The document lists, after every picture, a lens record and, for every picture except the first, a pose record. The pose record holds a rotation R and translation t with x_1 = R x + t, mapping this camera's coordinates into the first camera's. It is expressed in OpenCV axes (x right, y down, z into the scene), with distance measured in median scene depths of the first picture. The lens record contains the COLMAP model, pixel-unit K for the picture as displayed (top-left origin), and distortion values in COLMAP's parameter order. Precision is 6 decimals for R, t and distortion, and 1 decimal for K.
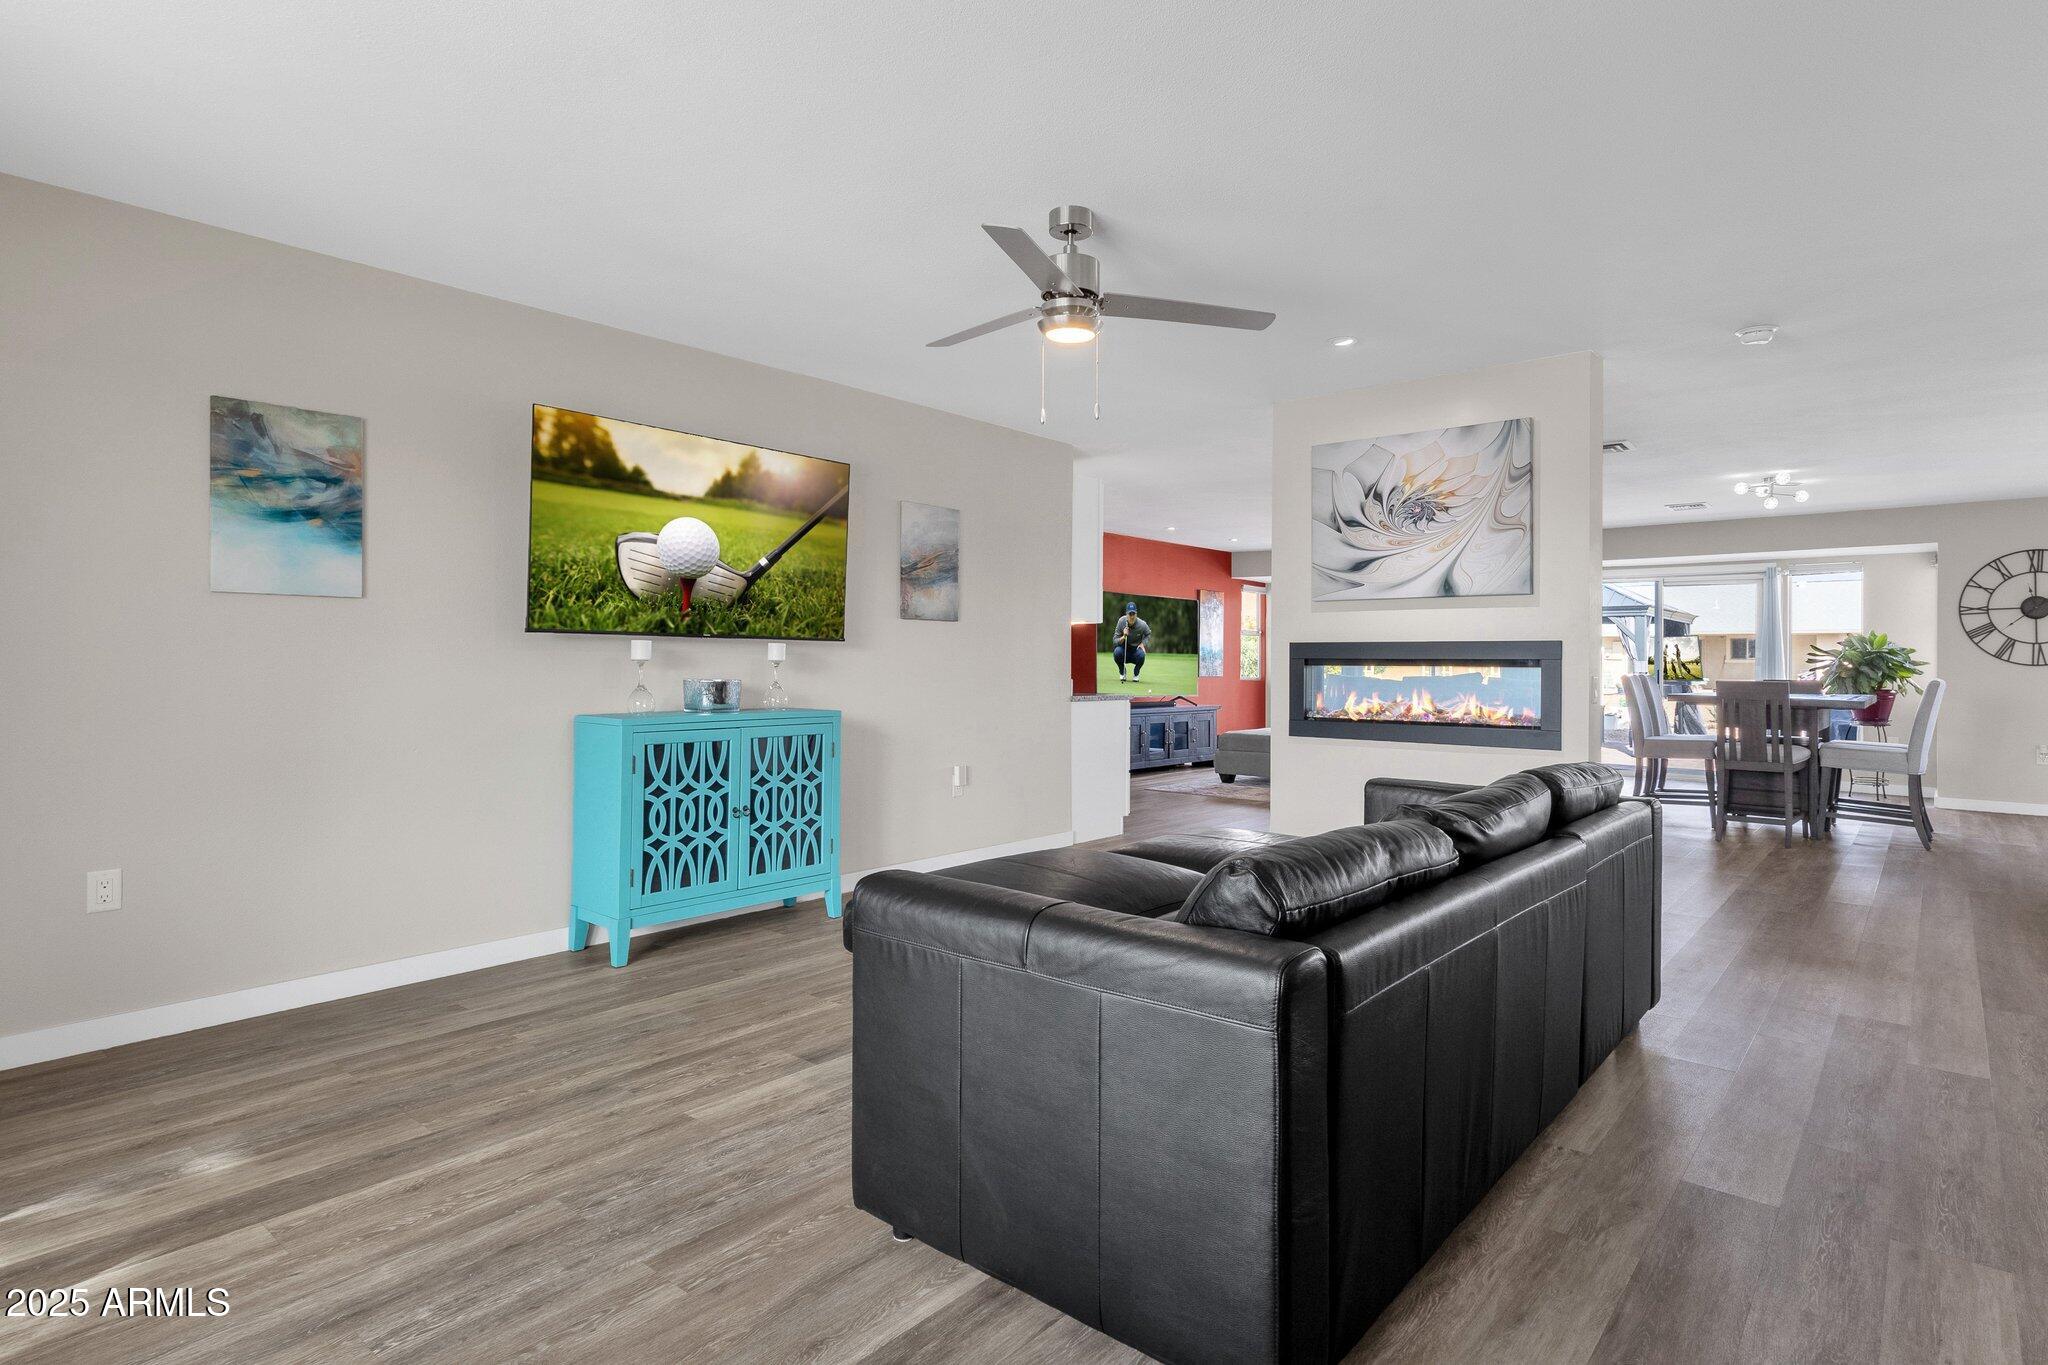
lens RADIAL K [[1062.1, 0, 1052.0], [0, 1062.1, 659.7], [0, 0, 1]] dist [-0.033229, -0.000360]
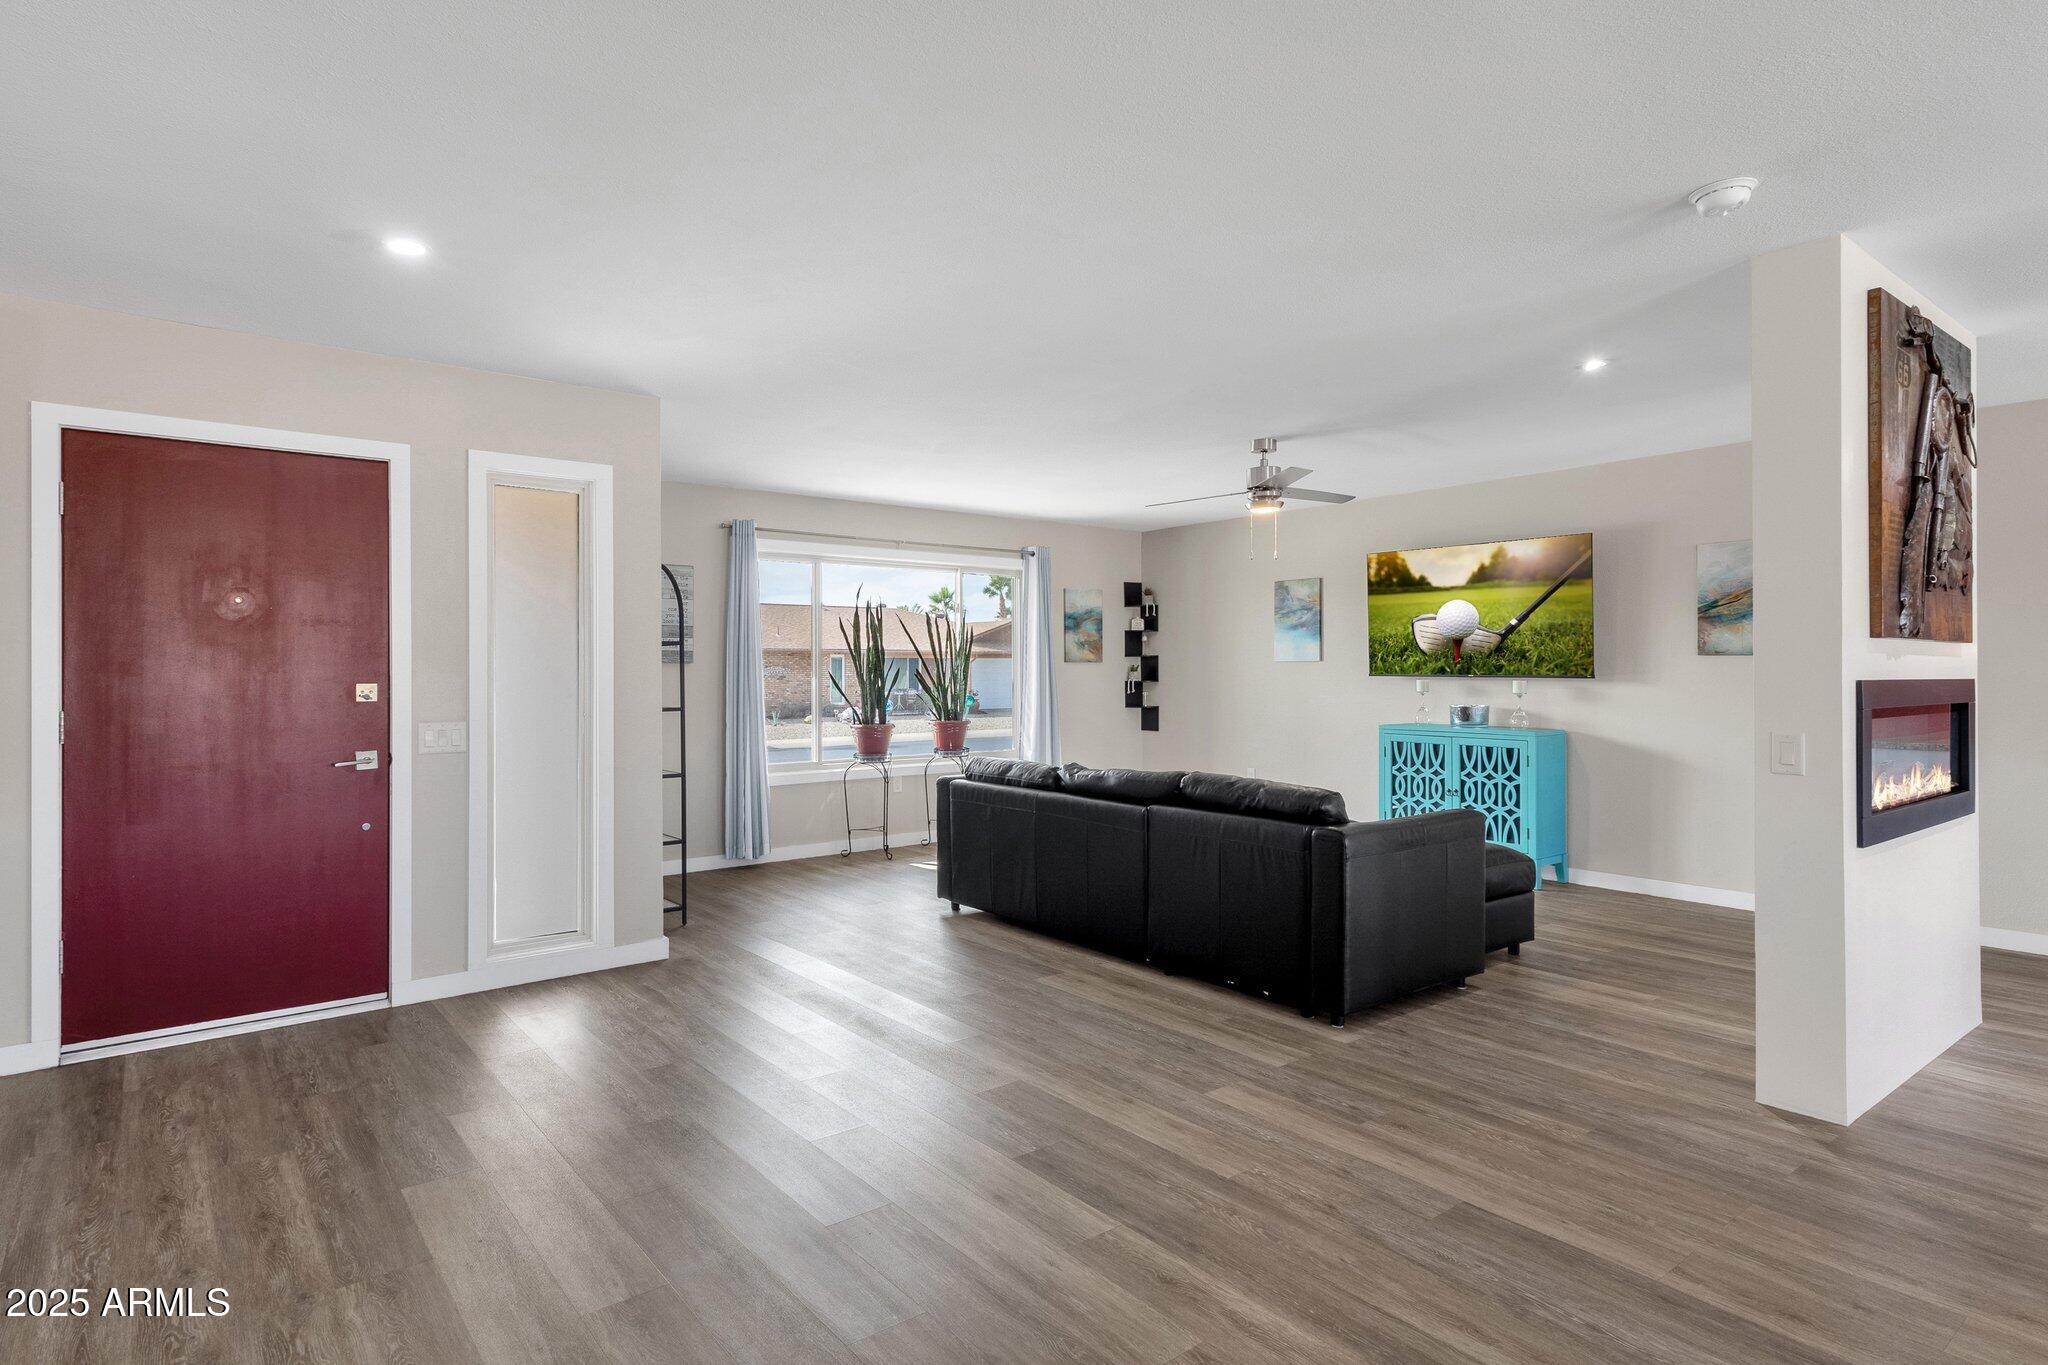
lens RADIAL K [[1062.1, 0, 1052.0], [0, 1062.1, 659.7], [0, 0, 1]] dist [-0.033229, -0.000360]
pose [[-0.215042, -0.000439, -0.976605, 1.321560], [0.017912, 0.999830, -0.004393, -0.051668], [0.976441, -0.018437, -0.214997, 0.766146]]
